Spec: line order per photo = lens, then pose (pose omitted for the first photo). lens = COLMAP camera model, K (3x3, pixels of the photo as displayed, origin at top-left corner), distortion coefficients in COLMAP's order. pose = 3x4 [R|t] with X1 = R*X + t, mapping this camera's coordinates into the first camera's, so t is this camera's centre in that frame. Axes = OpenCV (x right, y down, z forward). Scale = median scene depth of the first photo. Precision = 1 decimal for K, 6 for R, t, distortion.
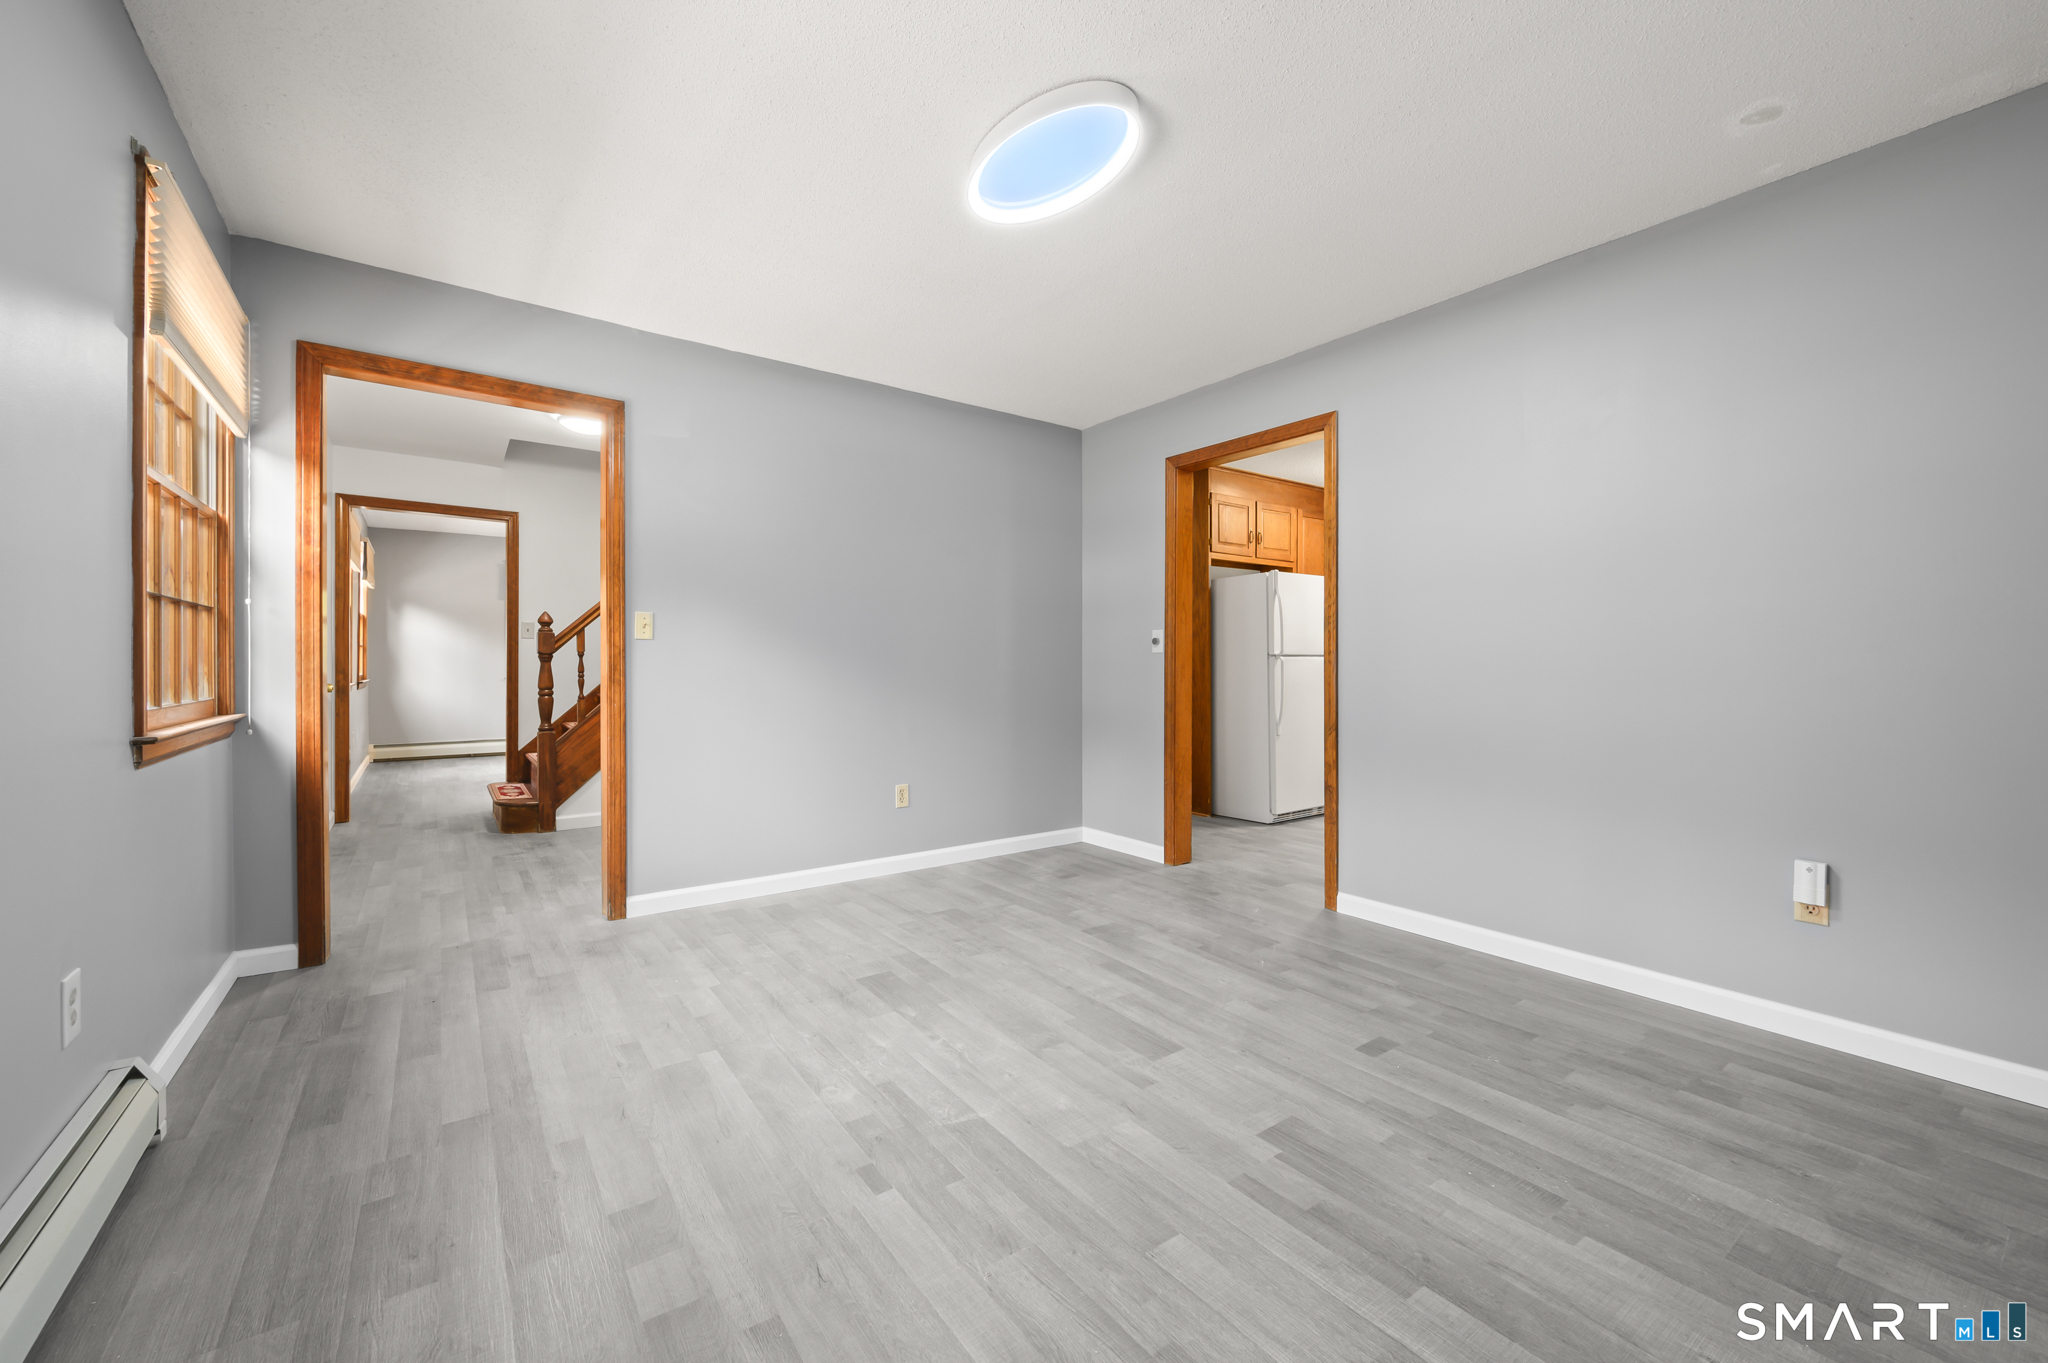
lens RADIAL K [[823.4, 0, 1033.0], [0, 823.4, 663.5], [0, 0, 1]] dist [-0.000450, 0.000224]
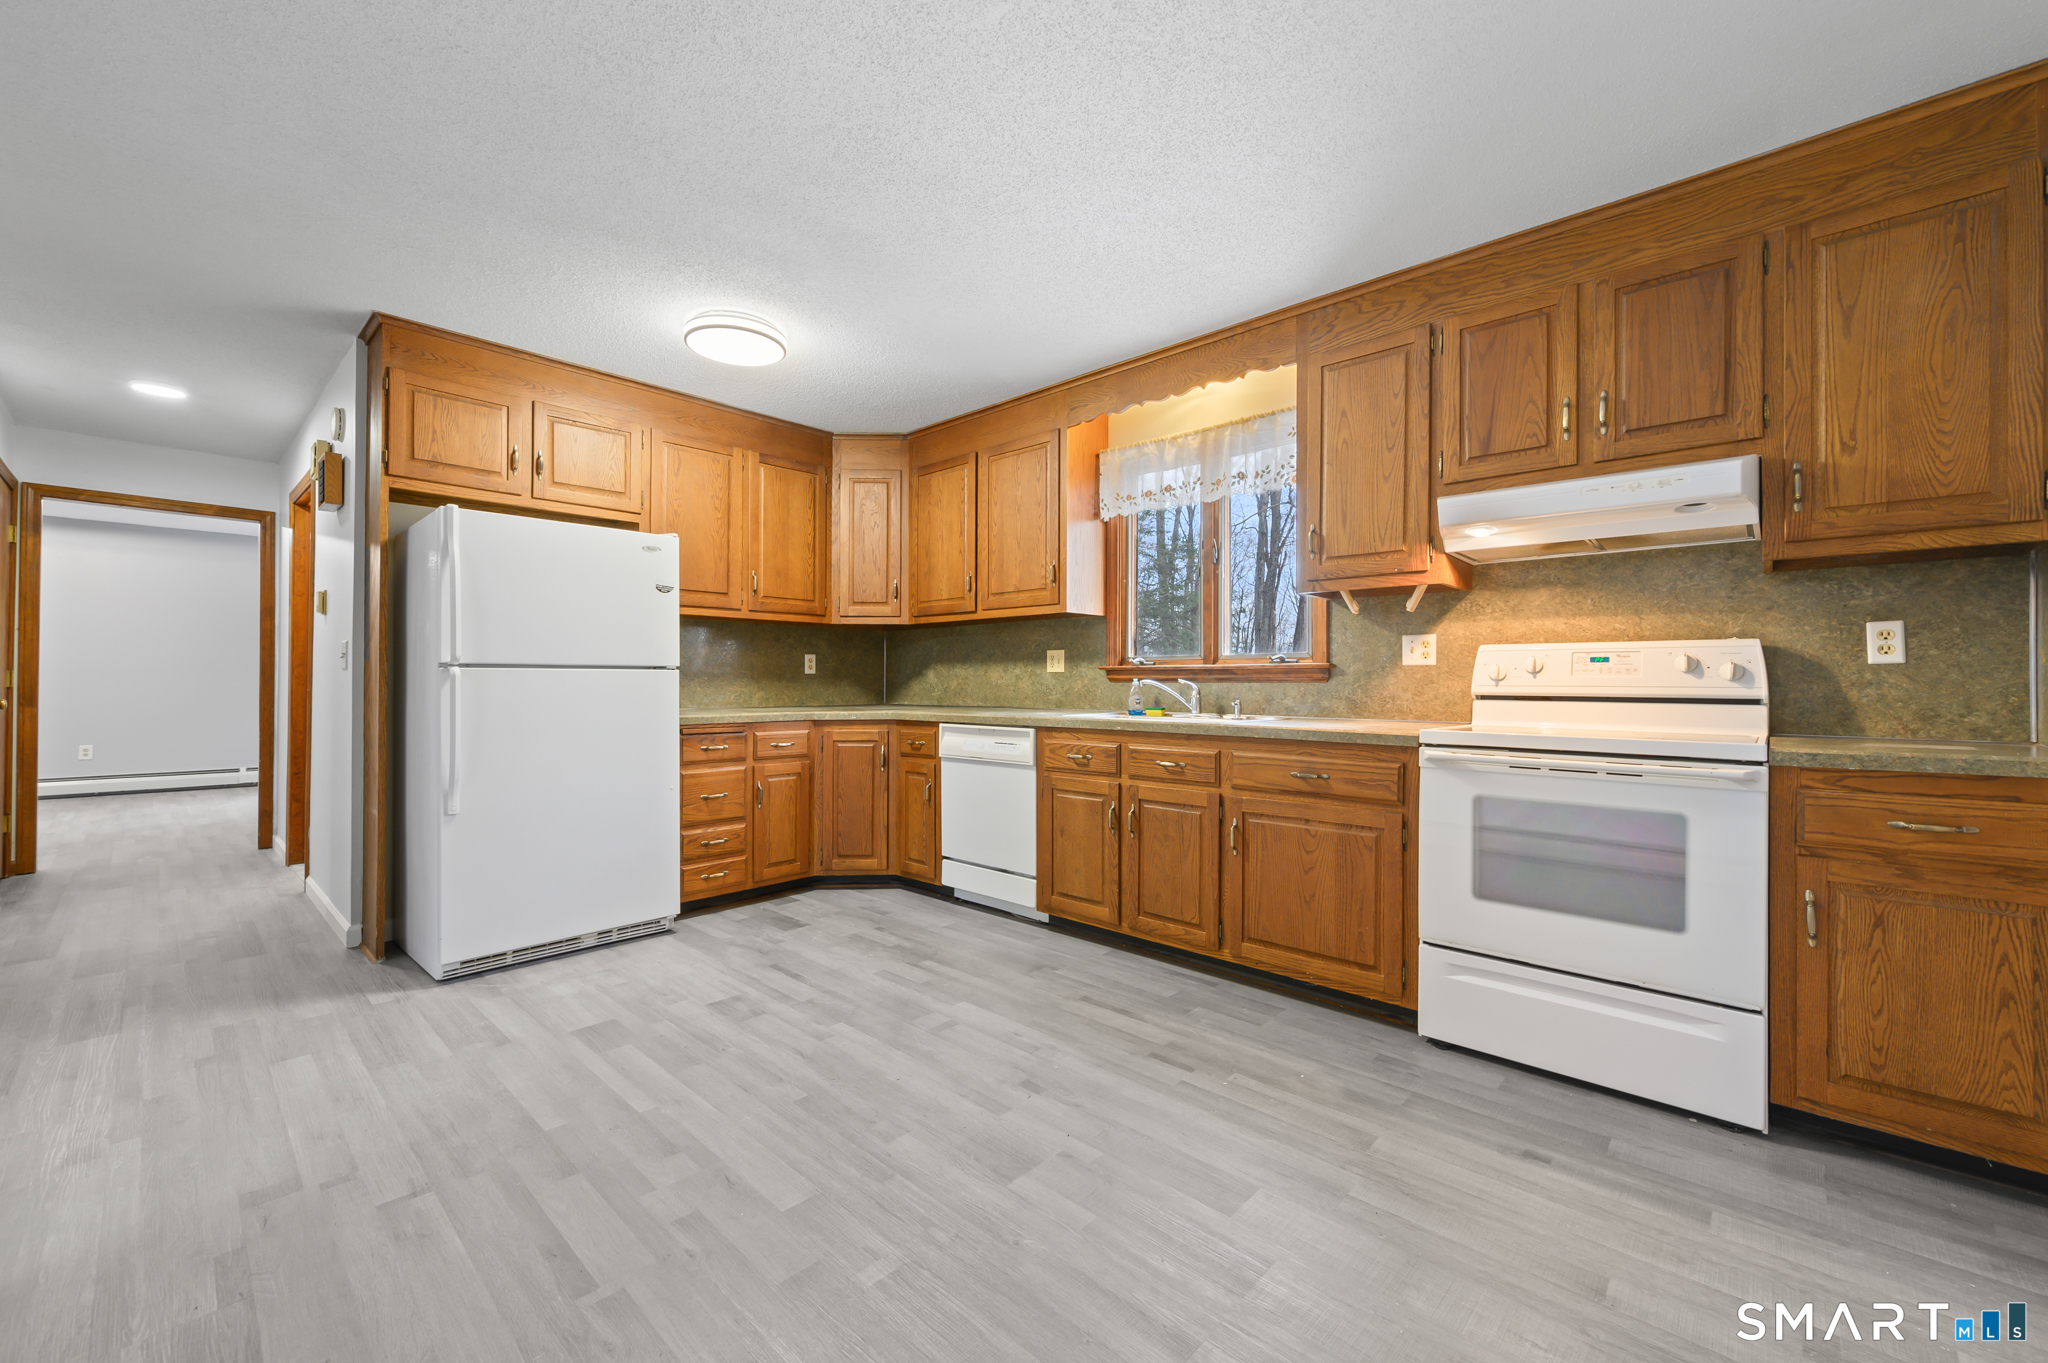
lens RADIAL K [[823.4, 0, 1033.0], [0, 823.4, 663.5], [0, 0, 1]] dist [-0.000450, 0.000224]
pose [[0.975754, 0.010460, 0.218622, 1.133464], [-0.005139, 0.999677, -0.024893, 0.003047], [-0.218812, 0.023166, 0.975492, 0.831280]]
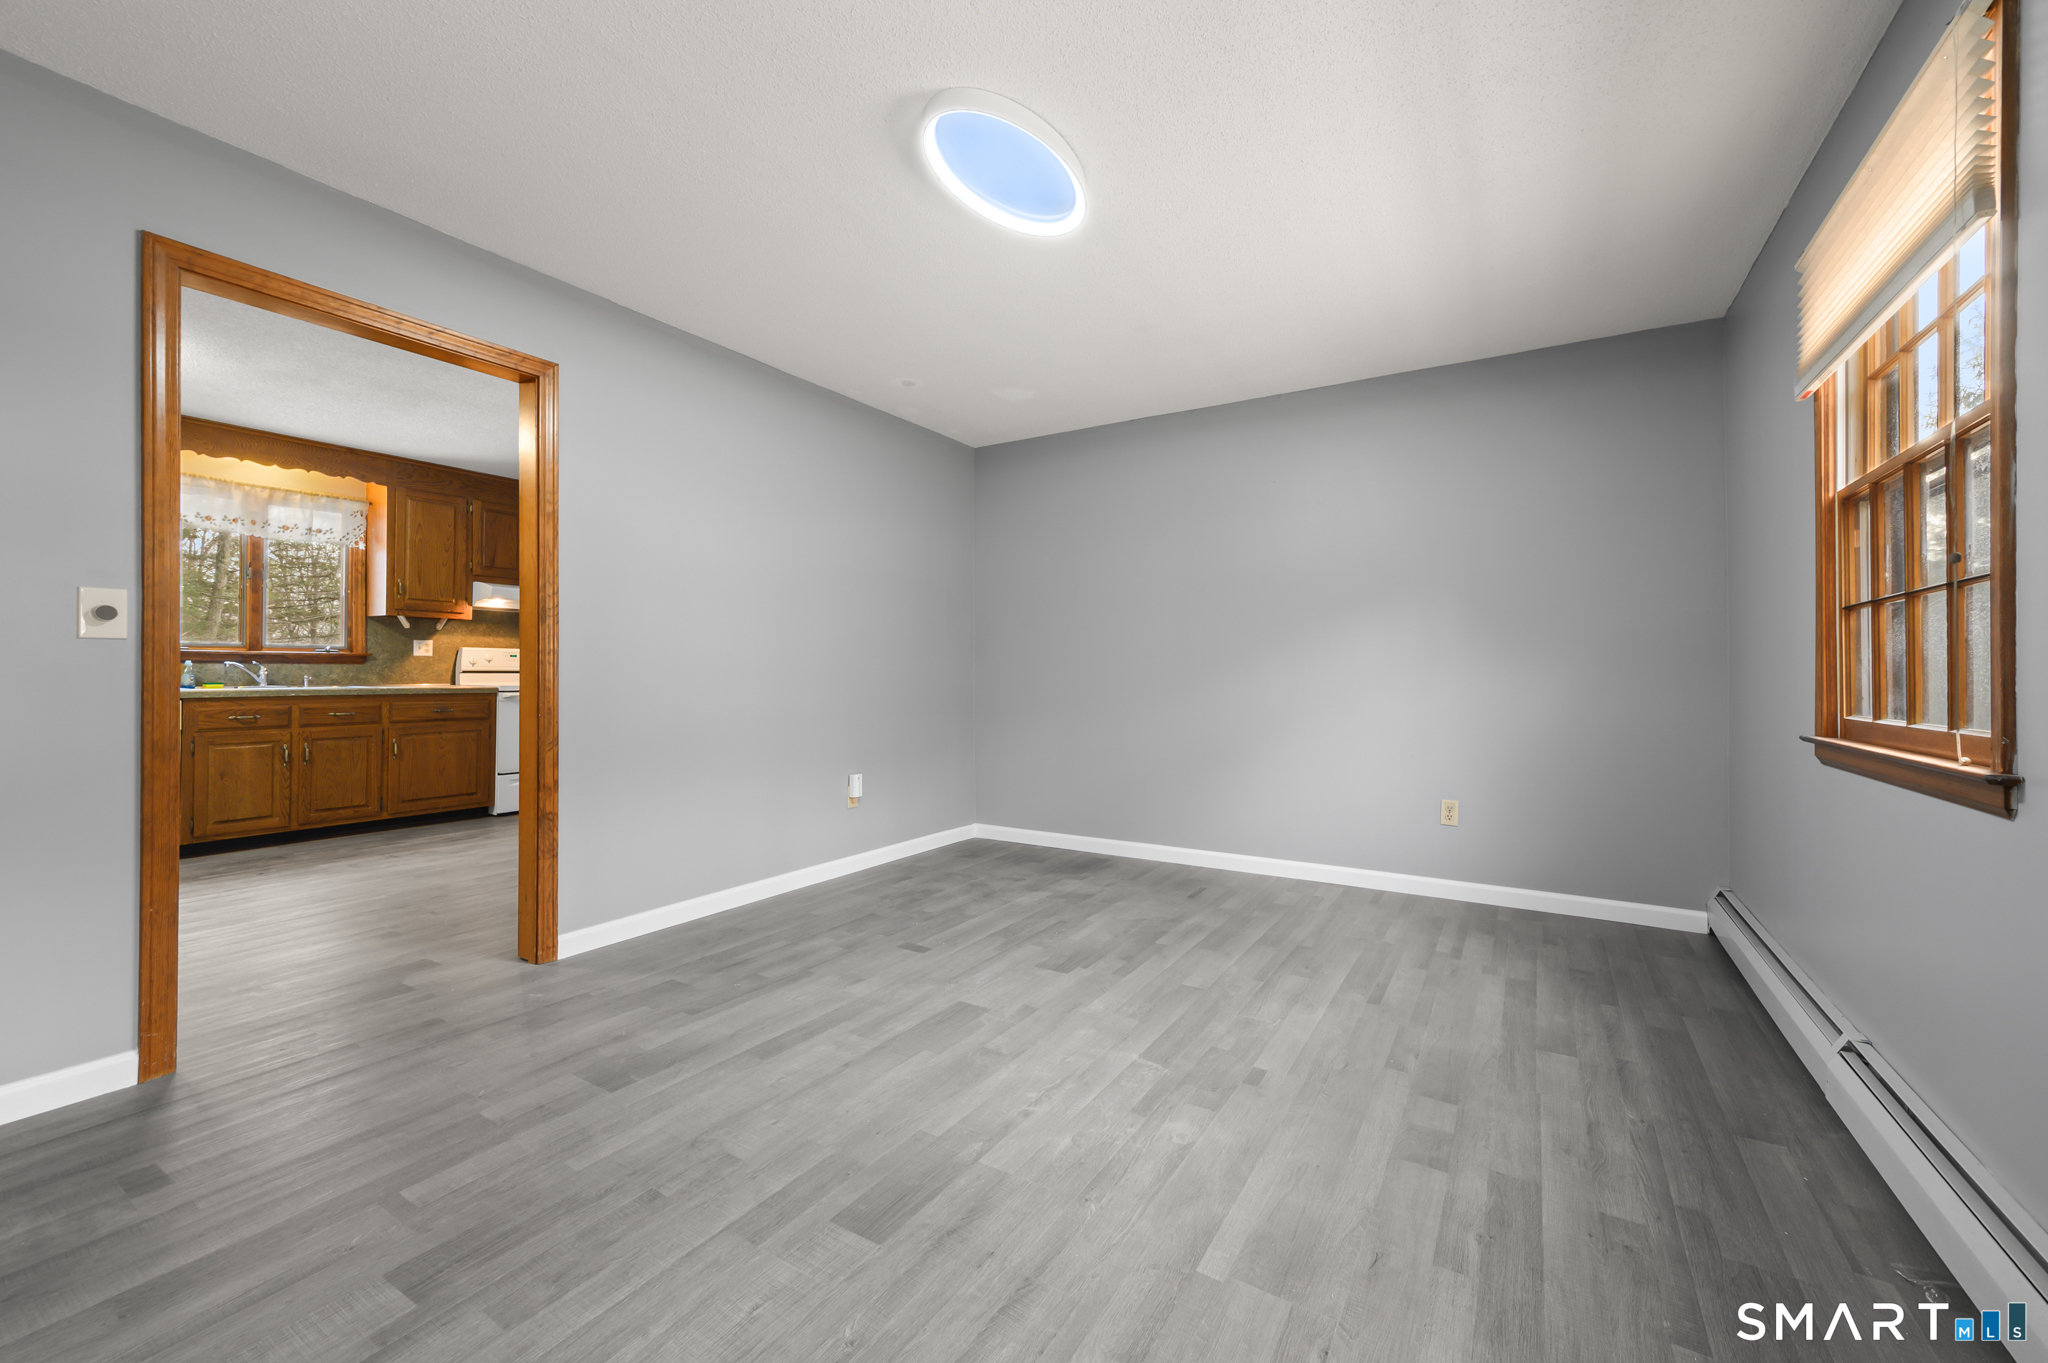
lens RADIAL K [[823.4, 0, 1033.0], [0, 823.4, 663.5], [0, 0, 1]] dist [-0.000450, 0.000224]
pose [[-0.391152, 0.005078, 0.920312, -0.804691], [-0.005138, 0.999957, -0.007701, 0.003088], [-0.920312, -0.007740, -0.391109, 1.191094]]
